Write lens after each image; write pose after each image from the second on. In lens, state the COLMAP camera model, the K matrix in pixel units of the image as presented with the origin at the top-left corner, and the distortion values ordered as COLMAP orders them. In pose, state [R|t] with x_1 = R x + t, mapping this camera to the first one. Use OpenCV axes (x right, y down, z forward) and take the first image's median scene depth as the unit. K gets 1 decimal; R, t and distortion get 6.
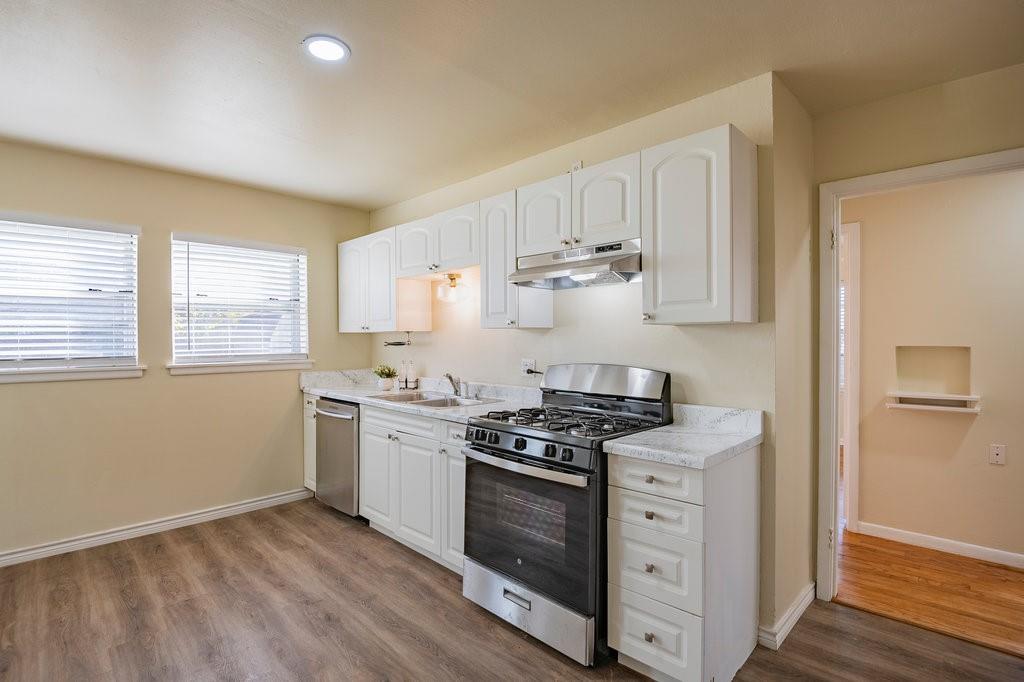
lens RADIAL K [[494.8, 0, 503.8], [0, 494.8, 337.8], [0, 0, 1]] dist [-0.018182, -0.000433]
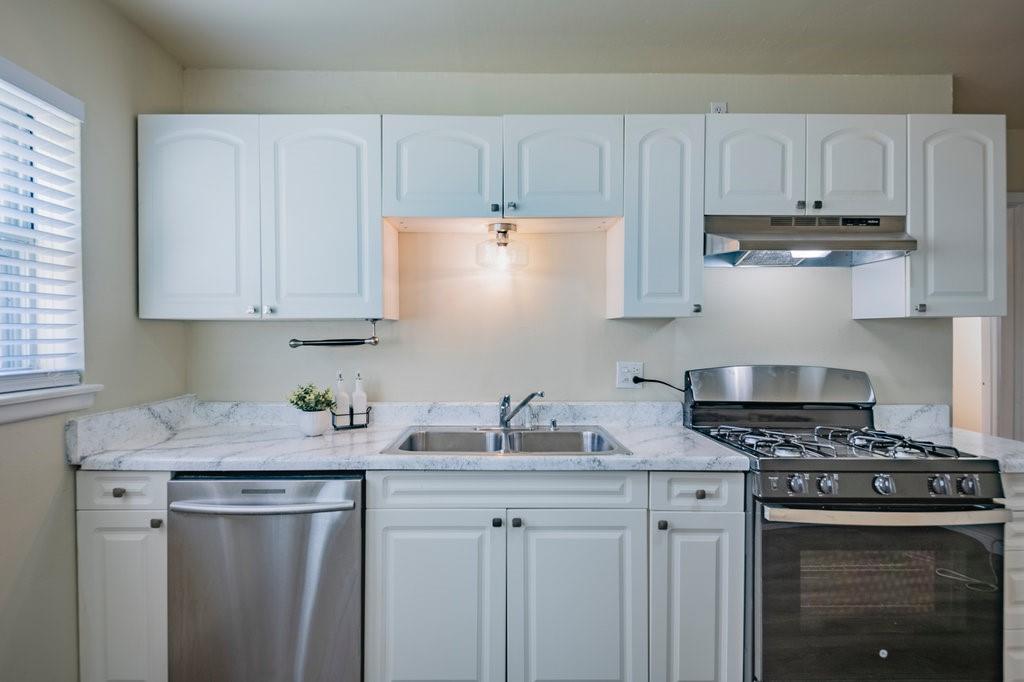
lens RADIAL K [[511.4, 0, 506.7], [0, 511.4, 341.2], [0, 0, 1]] dist [0.010674, -0.010490]
pose [[0.693637, -0.005438, 0.720304, -0.557597], [-0.002639, 0.999946, 0.010091, 0.005591], [-0.720320, -0.008900, 0.693585, 0.579253]]
